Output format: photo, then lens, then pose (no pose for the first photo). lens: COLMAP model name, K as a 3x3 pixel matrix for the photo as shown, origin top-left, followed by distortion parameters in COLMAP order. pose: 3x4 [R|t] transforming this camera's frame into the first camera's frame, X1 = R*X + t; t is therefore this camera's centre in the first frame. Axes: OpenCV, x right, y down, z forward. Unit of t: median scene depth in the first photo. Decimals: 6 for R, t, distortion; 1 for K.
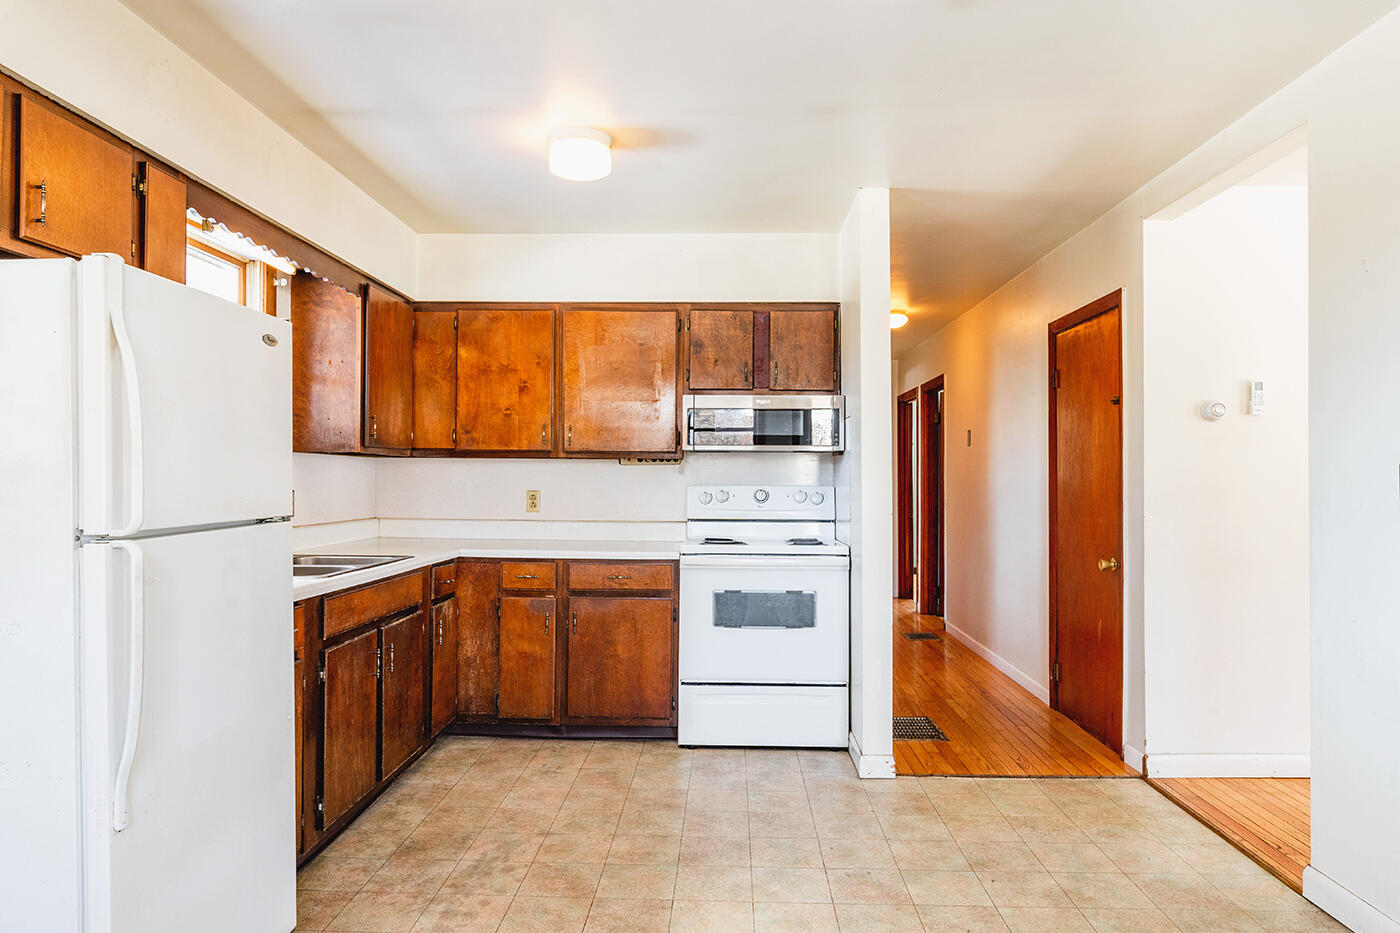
lens RADIAL K [[851.1, 0, 700.9], [0, 851.1, 470.3], [0, 0, 1]] dist [-0.031905, 0.002161]
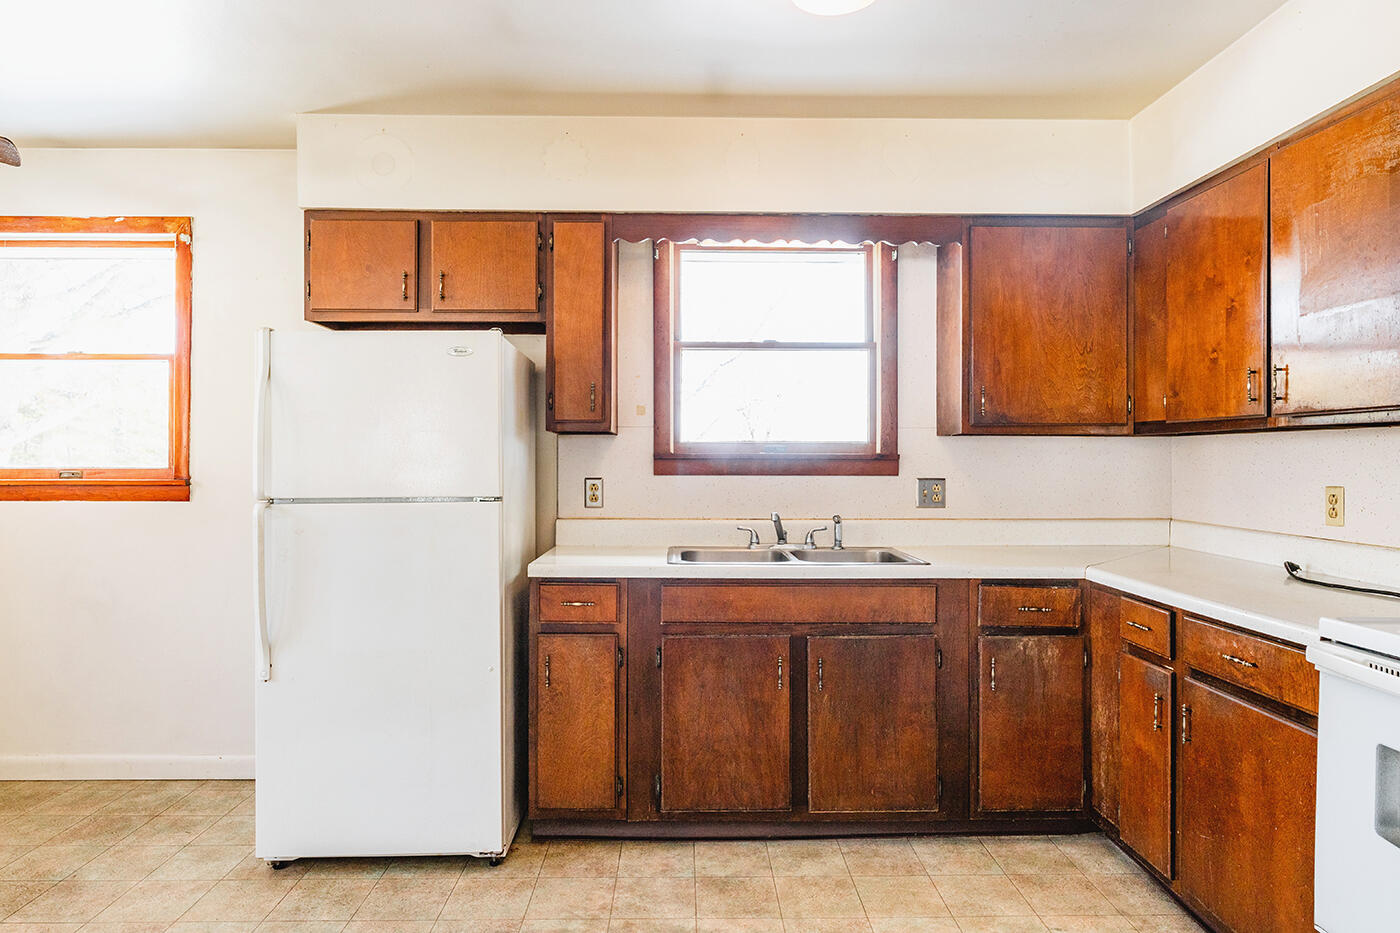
lens RADIAL K [[851.1, 0, 700.4], [0, 851.1, 466.6], [0, 0, 1]] dist [-0.031905, 0.002161]
pose [[0.063823, 0.002016, -0.997959, 0.372620], [0.008295, 0.999962, 0.002551, 0.006666], [0.997927, -0.008441, 0.063804, 0.642000]]
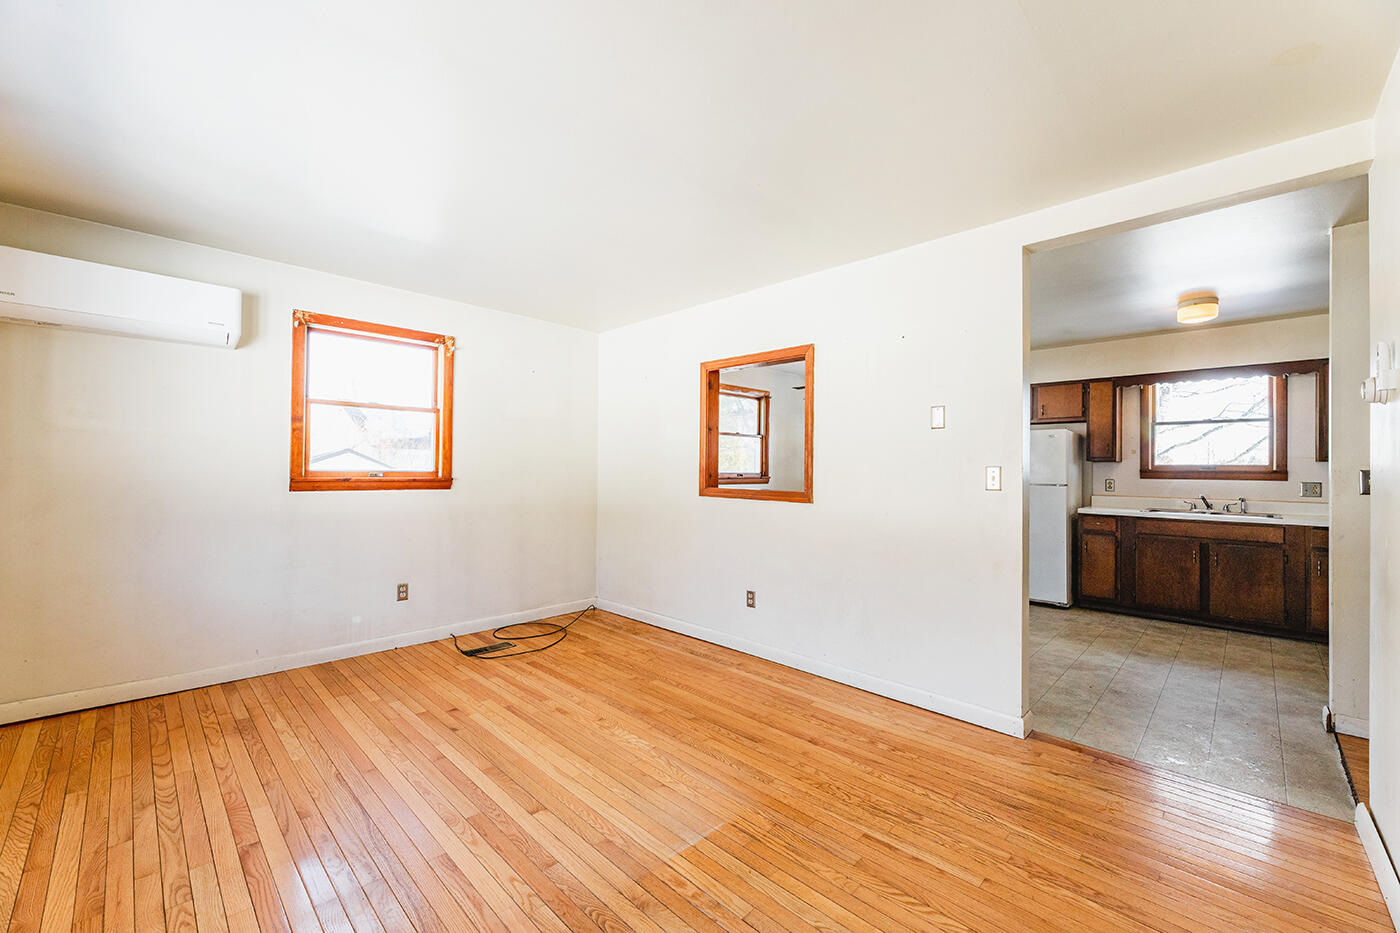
lens RADIAL K [[557.2, 0, 699.9], [0, 557.2, 466.3], [0, 0, 1]] dist [-0.000946, -0.000277]
pose [[-0.673483, -0.006154, -0.739177, 1.179198], [0.000475, 0.999962, -0.008757, -0.000632], [0.739202, -0.006249, -0.673454, 0.761886]]
